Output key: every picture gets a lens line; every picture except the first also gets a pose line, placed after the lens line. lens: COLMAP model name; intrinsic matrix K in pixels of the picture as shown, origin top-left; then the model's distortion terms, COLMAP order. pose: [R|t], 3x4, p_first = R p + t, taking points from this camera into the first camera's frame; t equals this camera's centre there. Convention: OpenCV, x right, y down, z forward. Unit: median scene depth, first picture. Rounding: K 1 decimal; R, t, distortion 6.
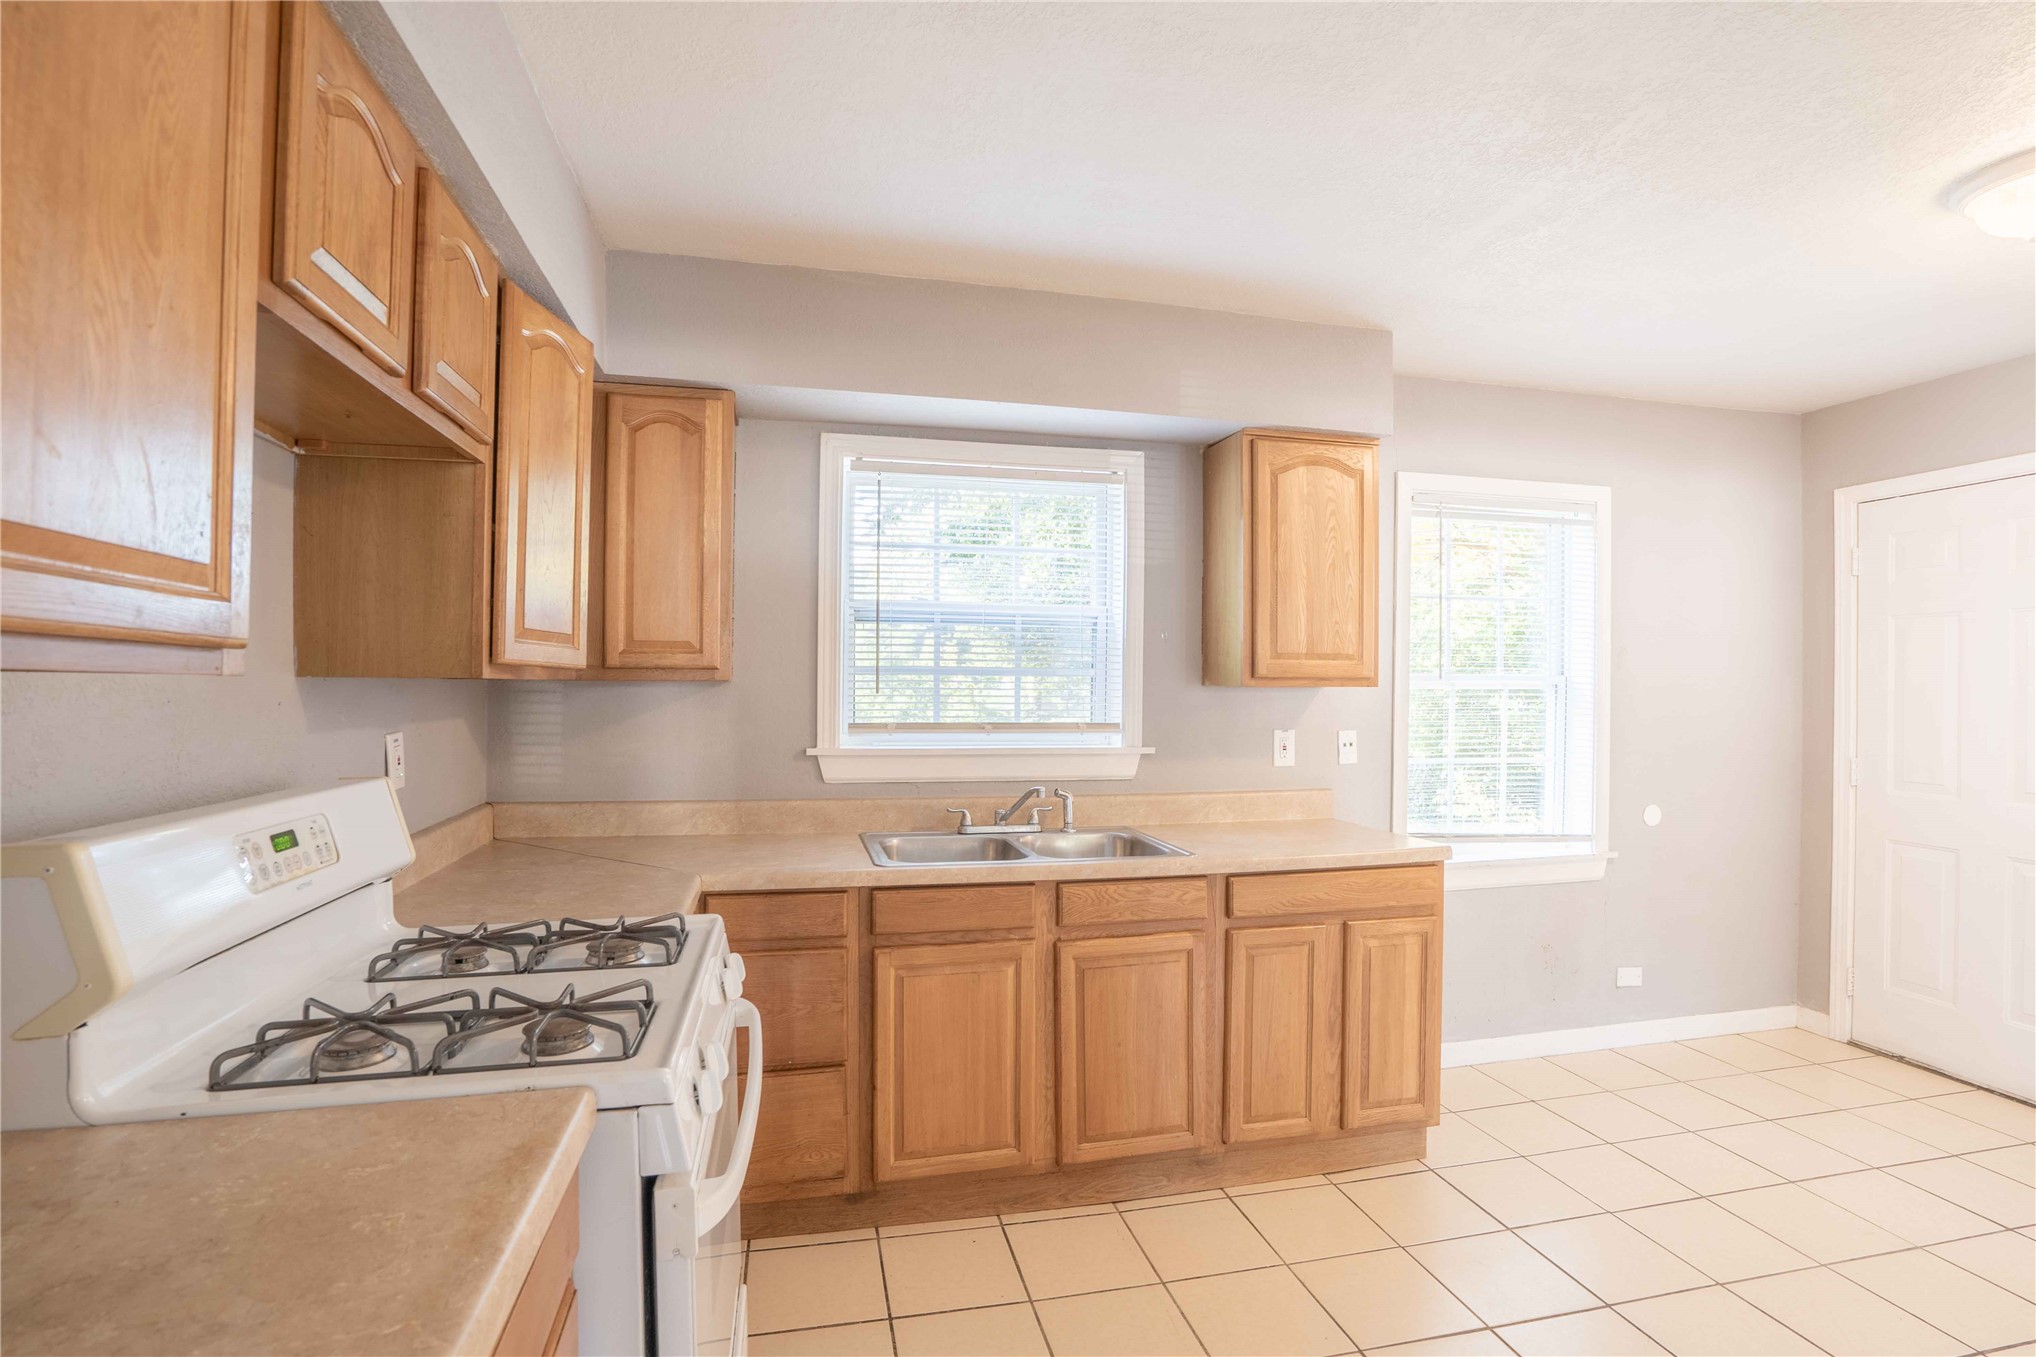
lens RADIAL K [[970.4, 0, 1018.0], [0, 970.4, 678.5], [0, 0, 1]] dist [-0.040729, 0.000510]
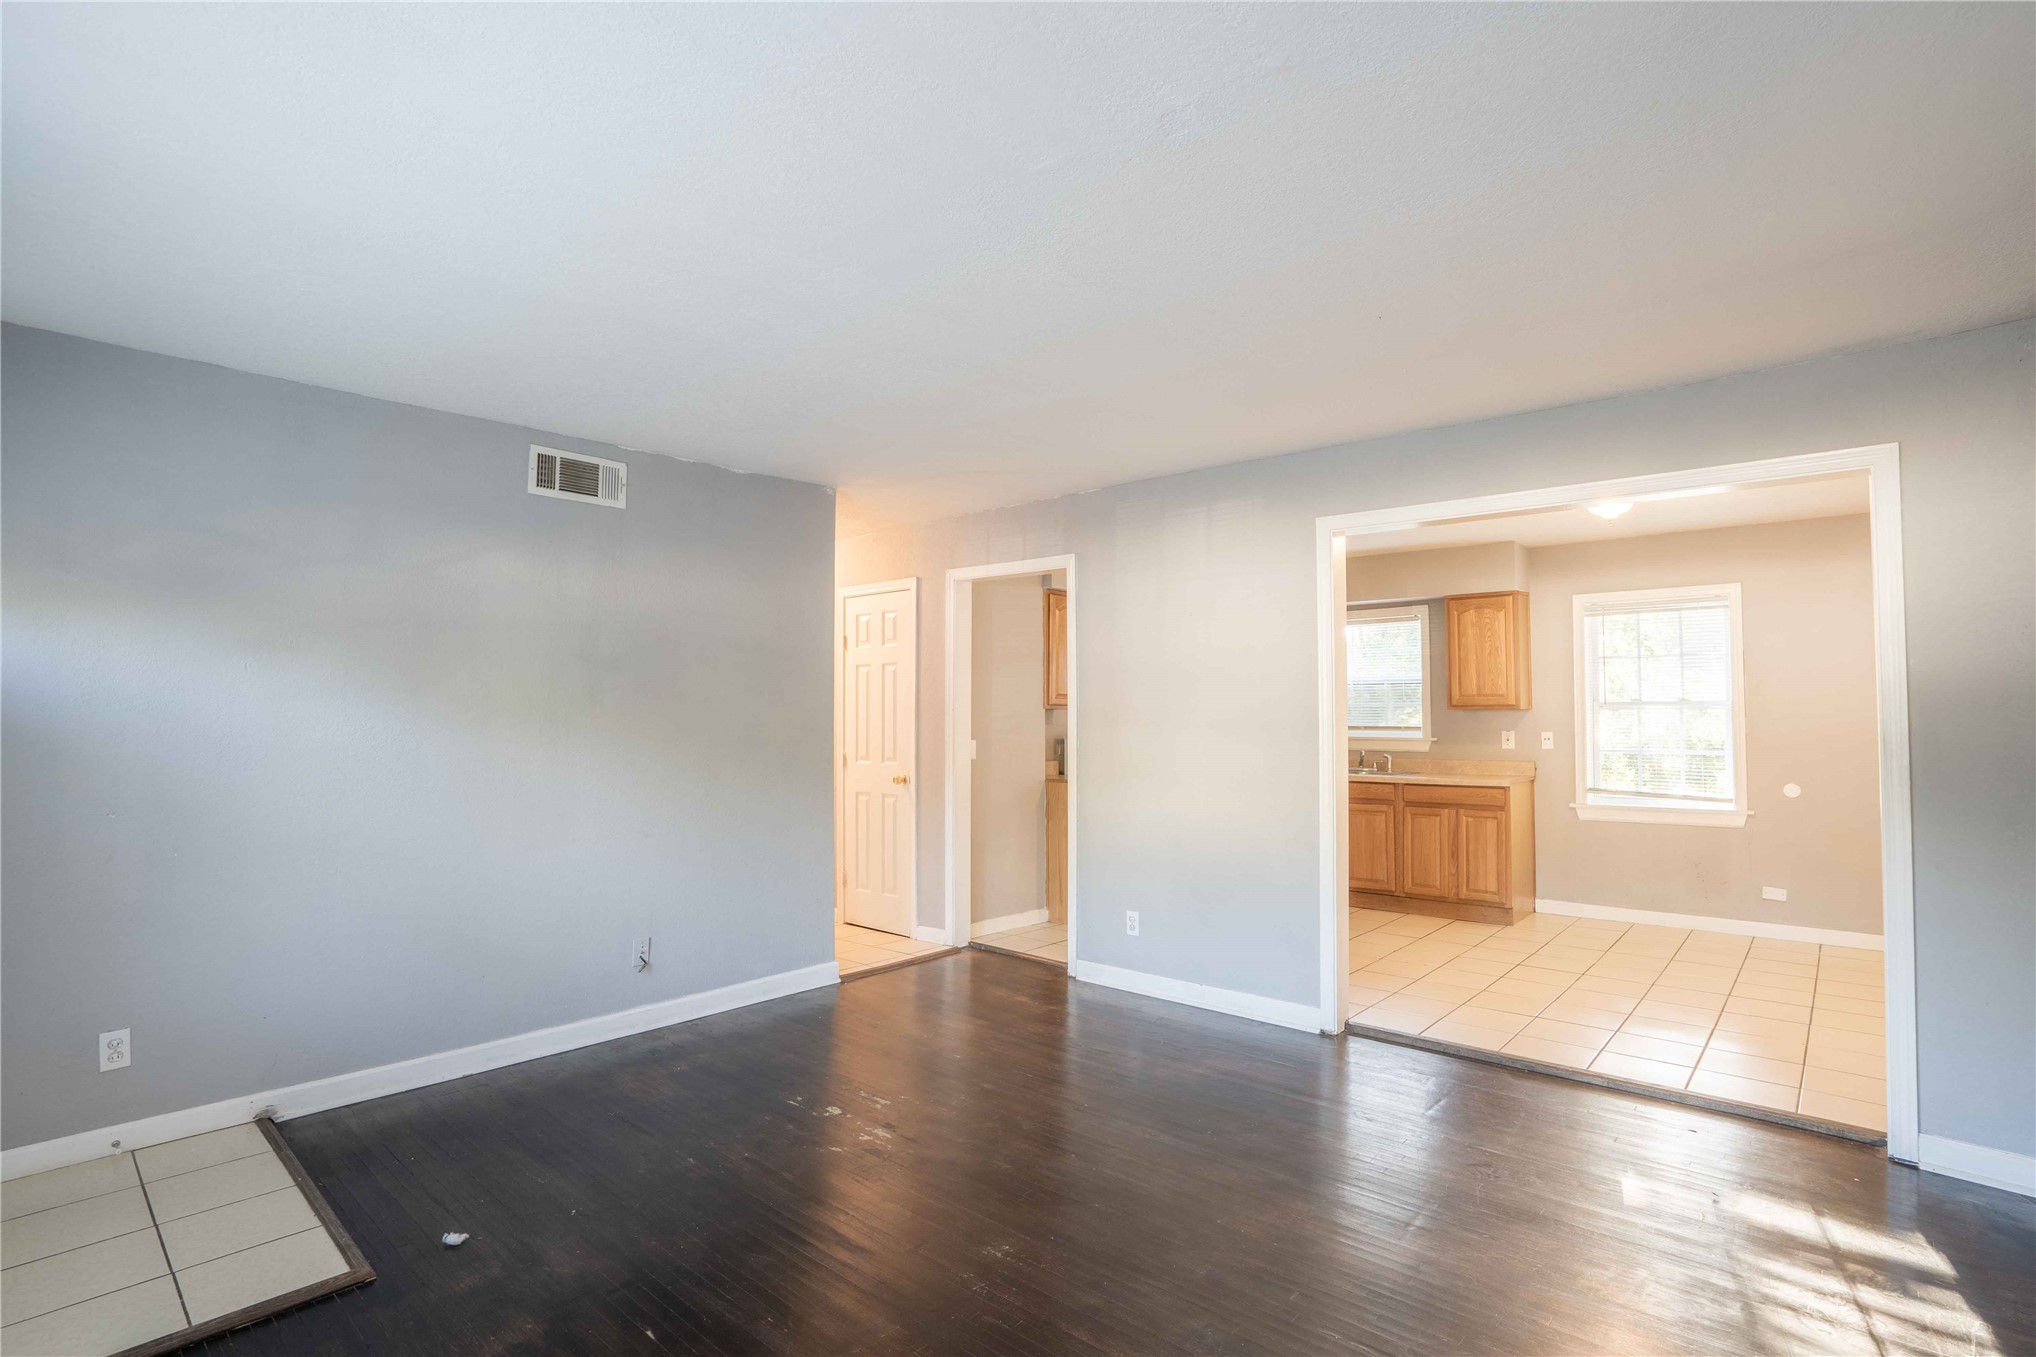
lens RADIAL K [[951.7, 0, 1069.6], [0, 951.7, 682.2], [0, 0, 1]] dist [-0.004746, 0.000099]
pose [[0.605411, -0.034841, -0.795150, 1.471935], [0.012310, 0.999332, -0.034414, 0.009619], [0.795818, 0.011046, 0.605436, -1.059590]]
